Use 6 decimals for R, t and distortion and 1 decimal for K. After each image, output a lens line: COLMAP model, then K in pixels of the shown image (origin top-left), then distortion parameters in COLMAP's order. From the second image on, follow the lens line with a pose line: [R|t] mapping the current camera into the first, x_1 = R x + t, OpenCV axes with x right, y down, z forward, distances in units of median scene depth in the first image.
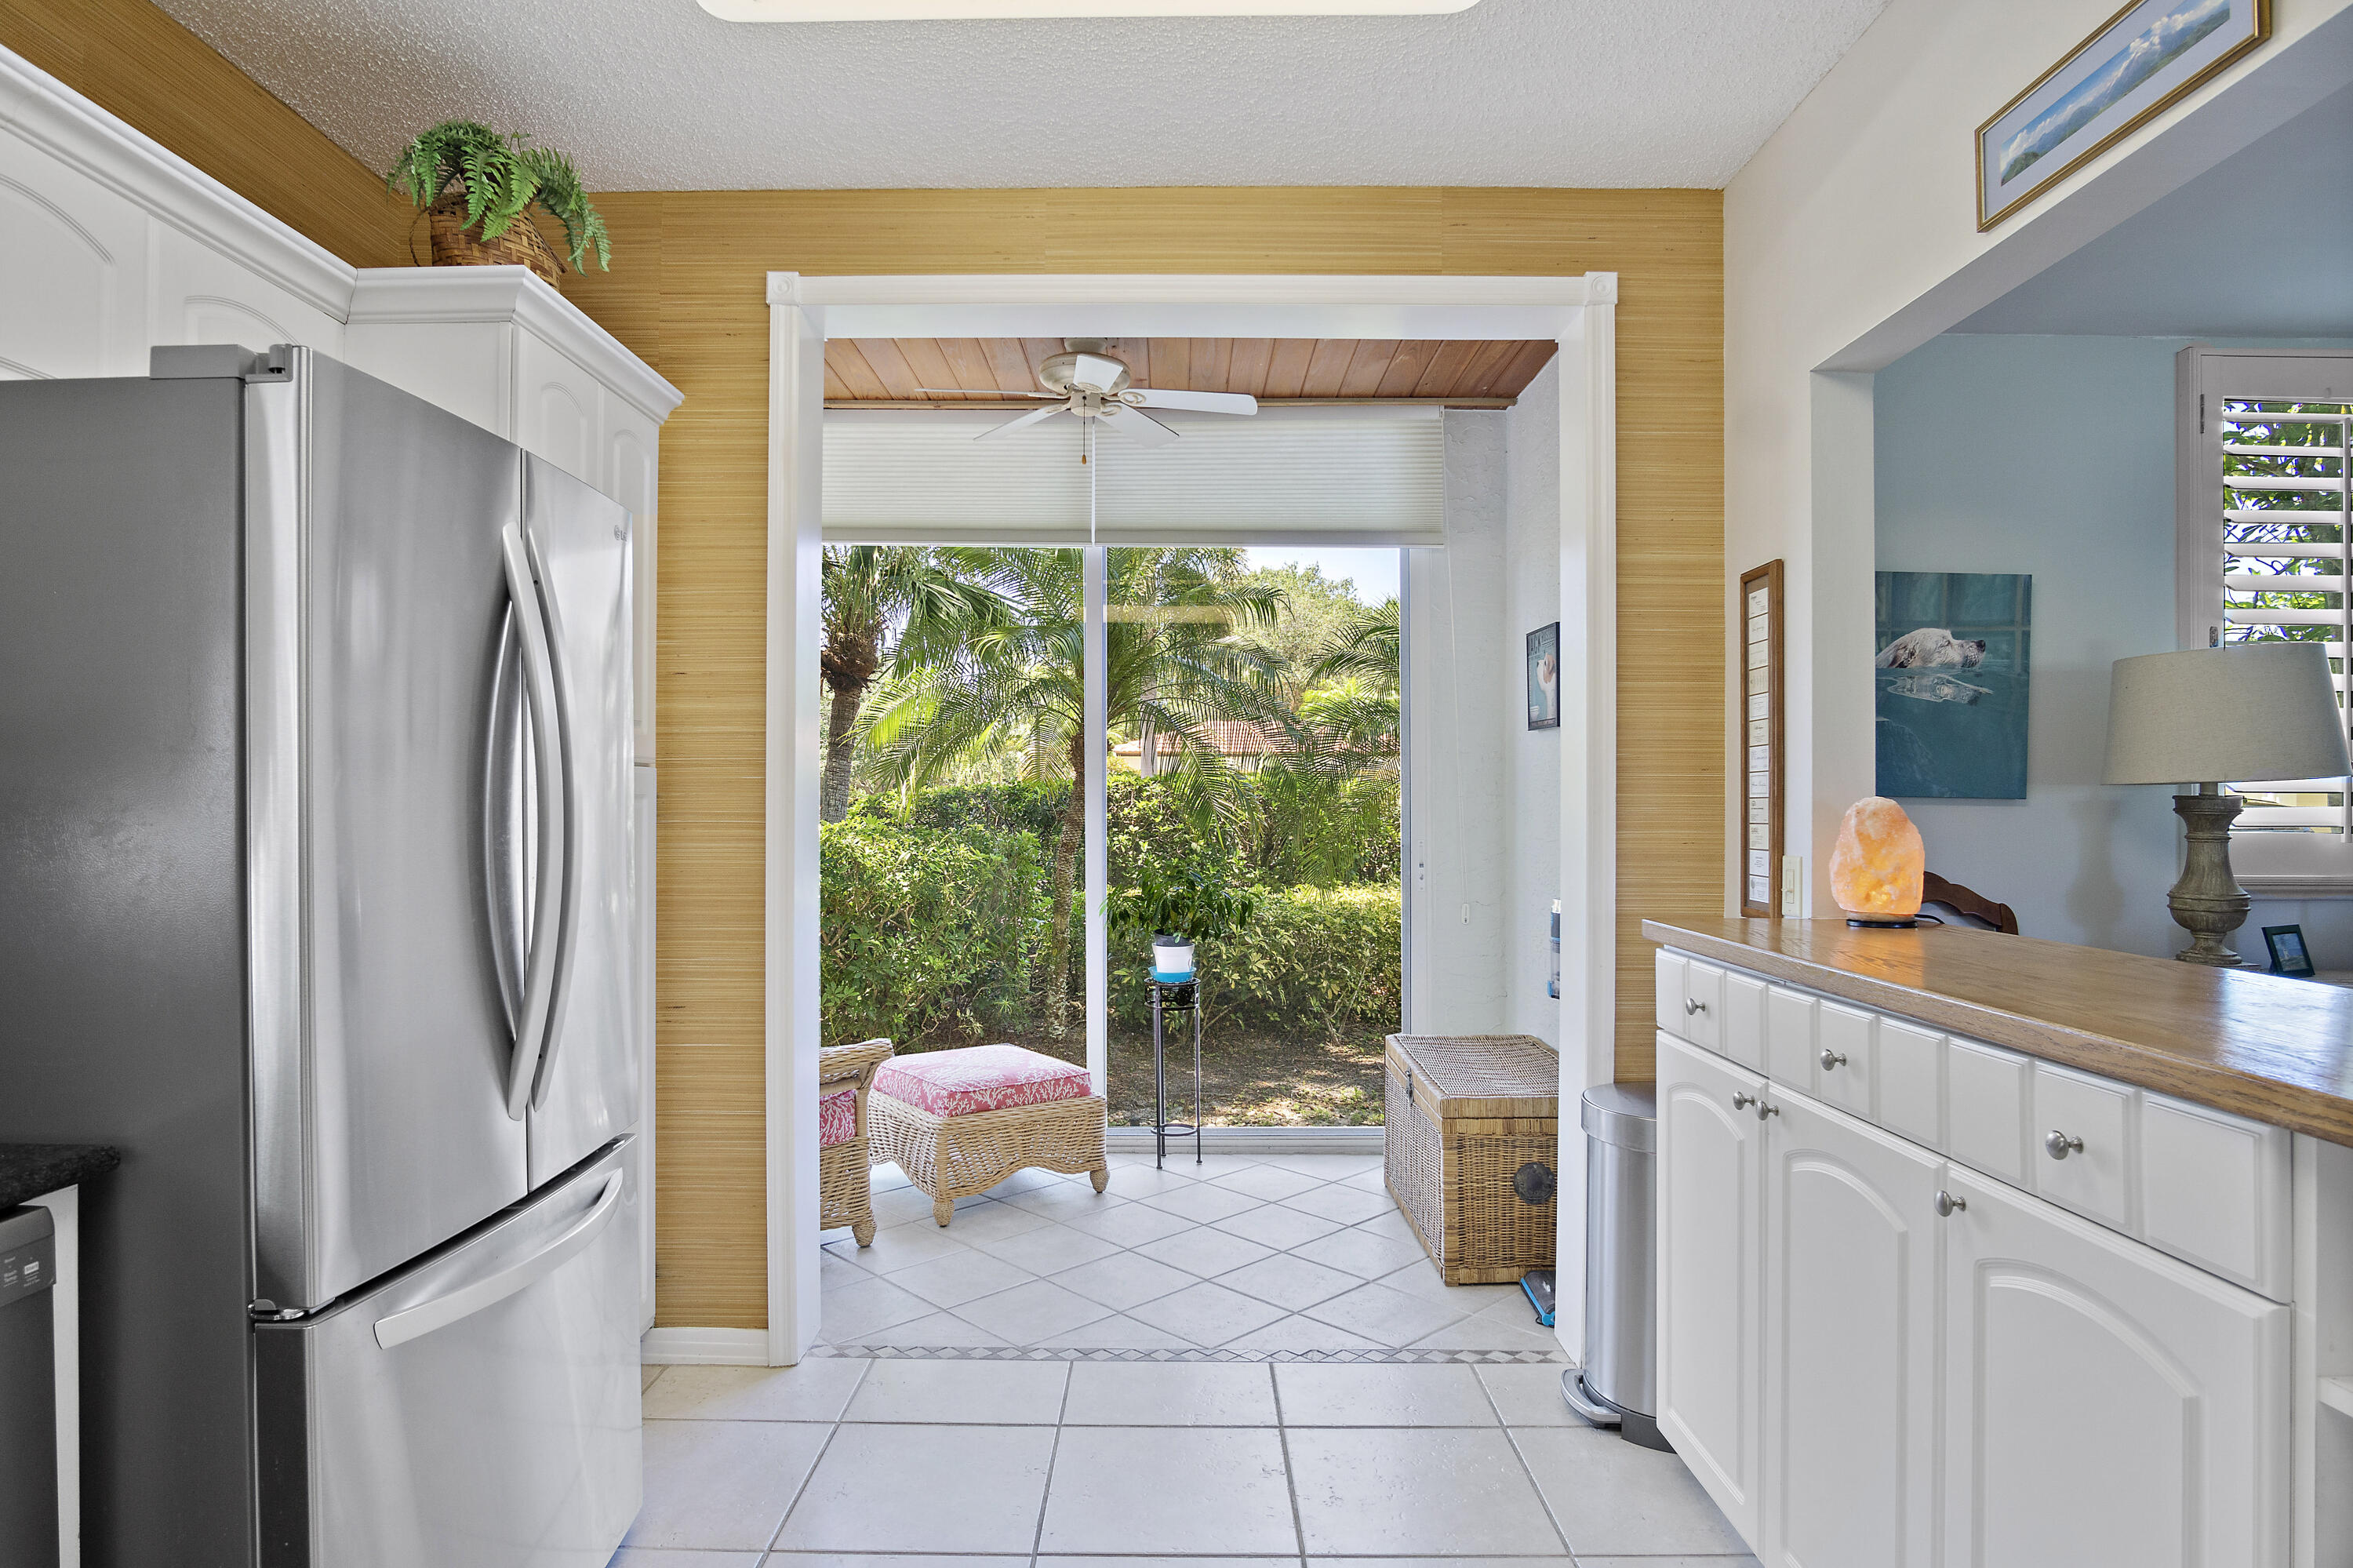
lens RADIAL K [[1281.0, 0, 1172.3], [0, 1281.0, 788.4], [0, 0, 1]] dist [-0.028439, 0.005763]
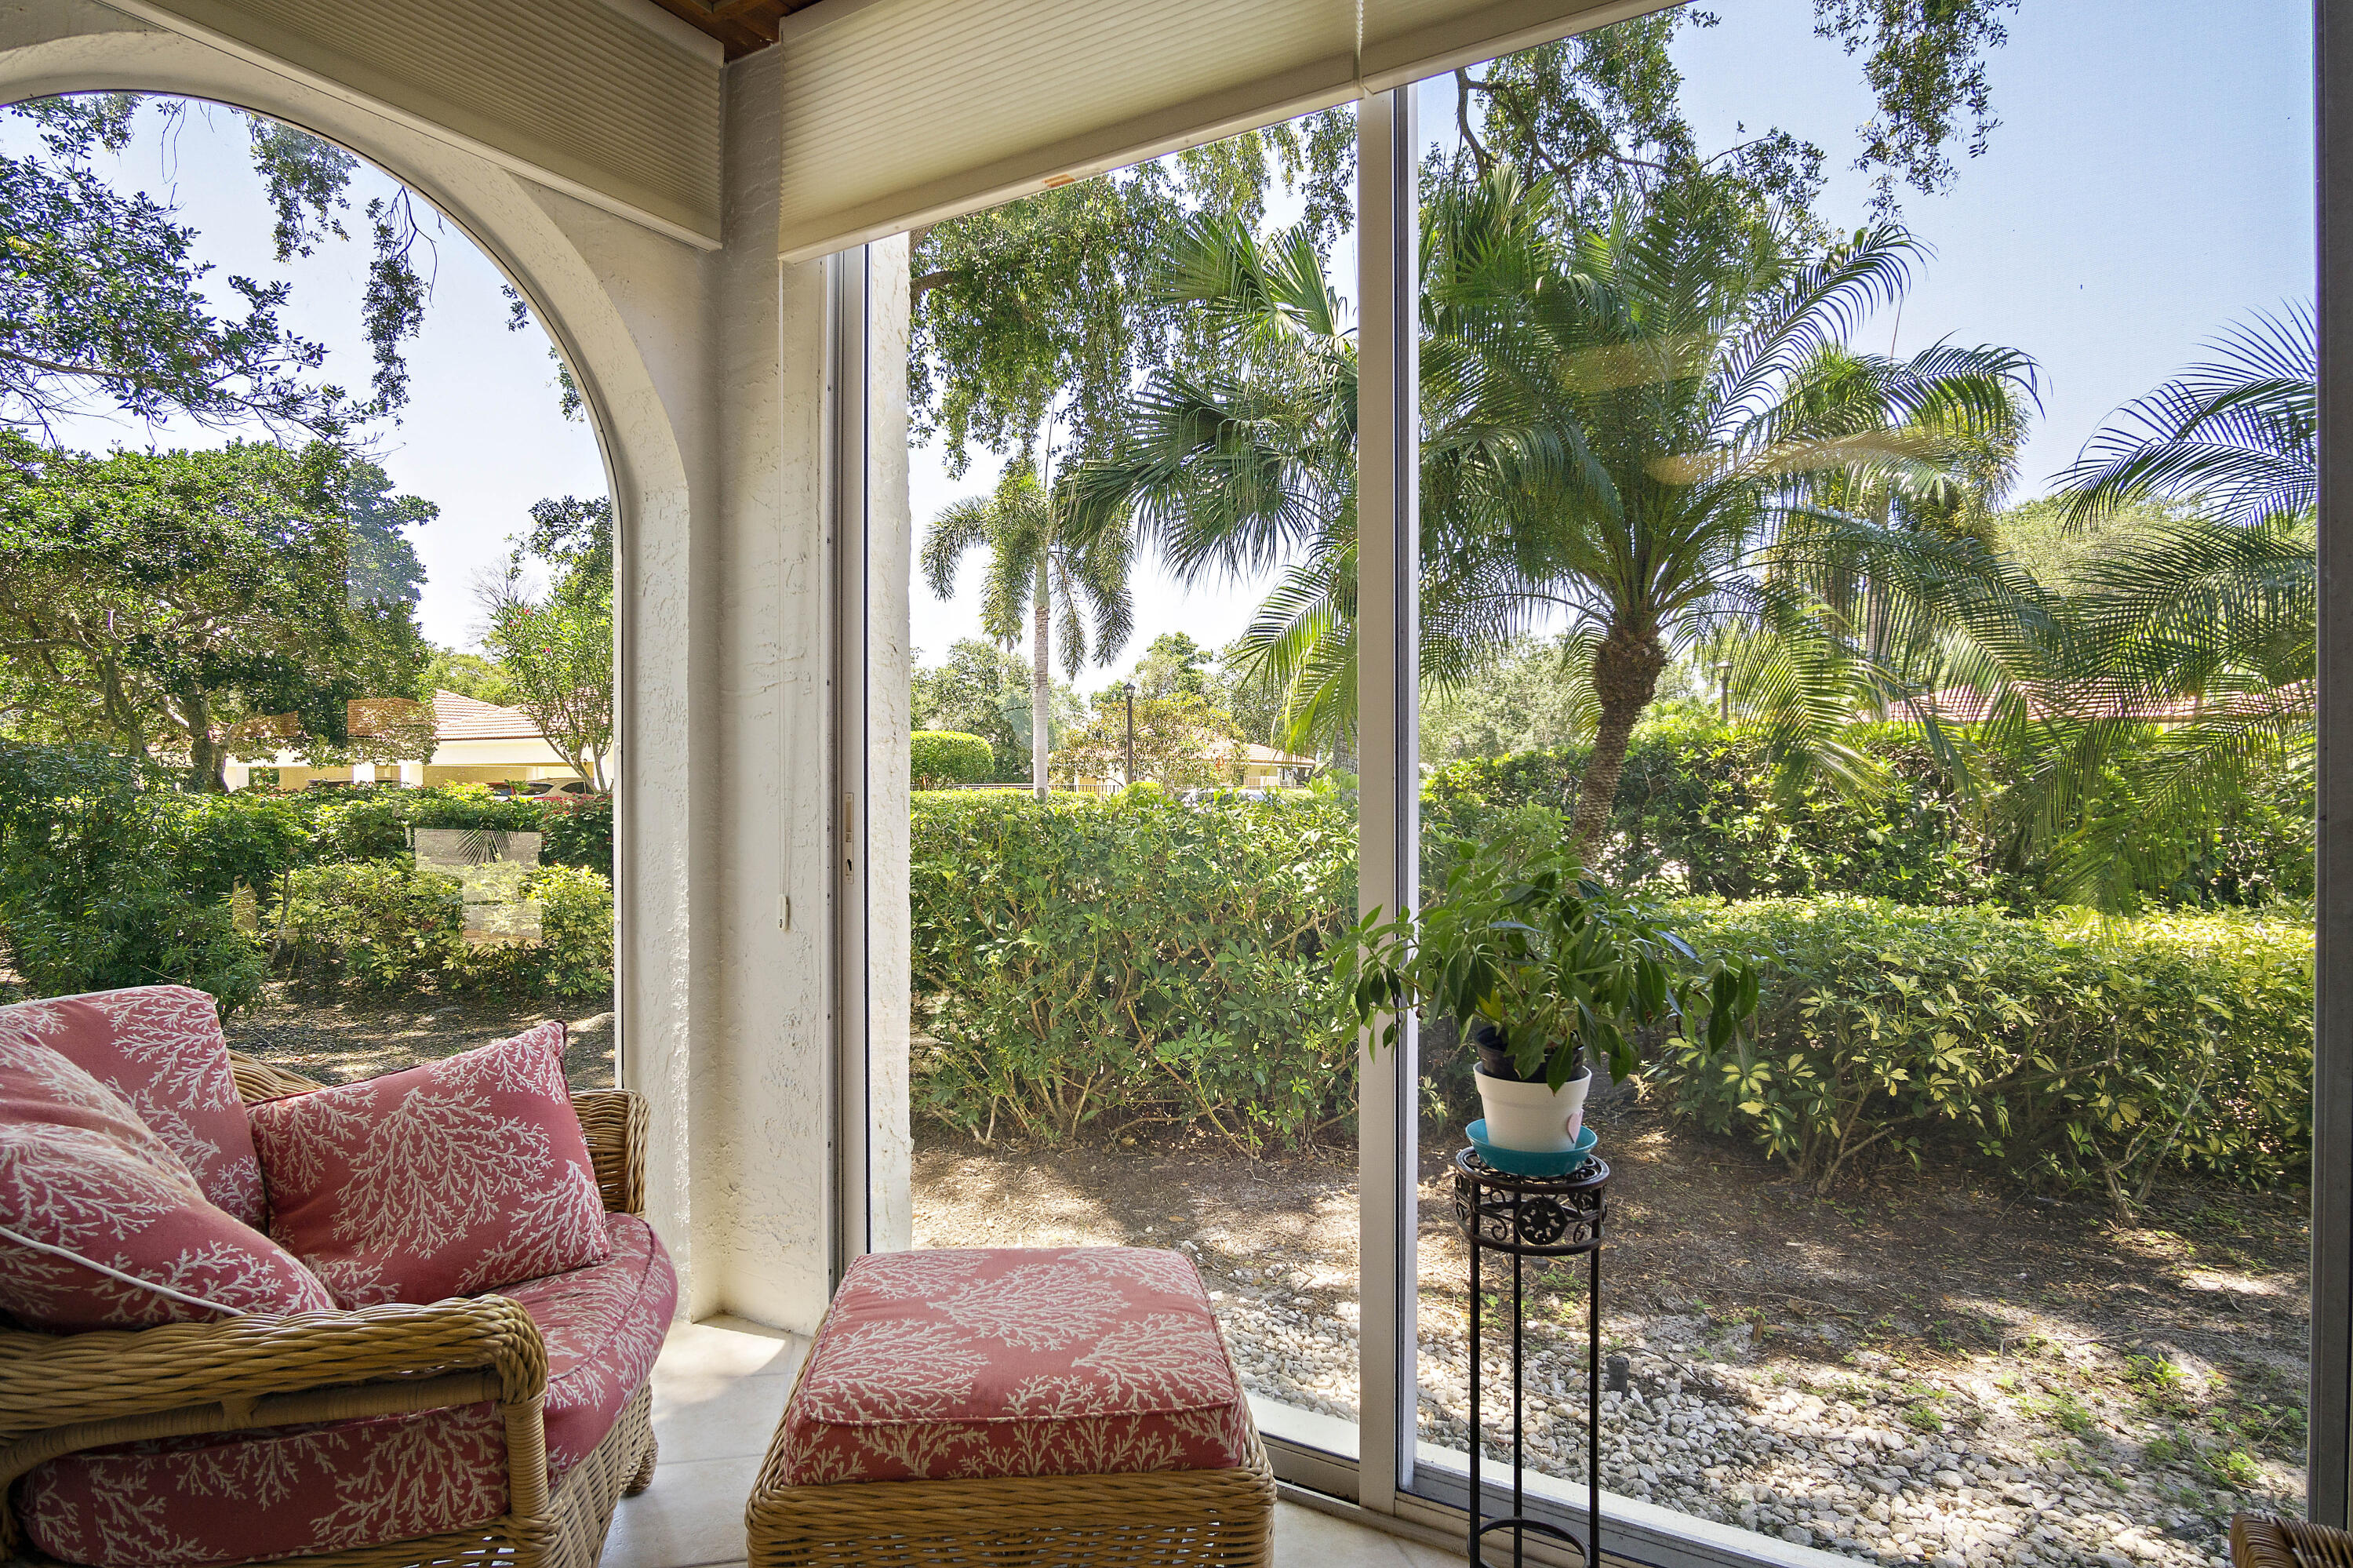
lens RADIAL K [[1281.0, 0, 1177.9], [0, 1281.0, 796.4], [0, 0, 1]] dist [-0.028439, 0.005763]
pose [[0.853835, 0.004508, -0.520525, 0.064404], [0.003342, 0.999894, 0.014140, 0.020654], [0.520534, -0.013813, 0.853729, 0.371317]]
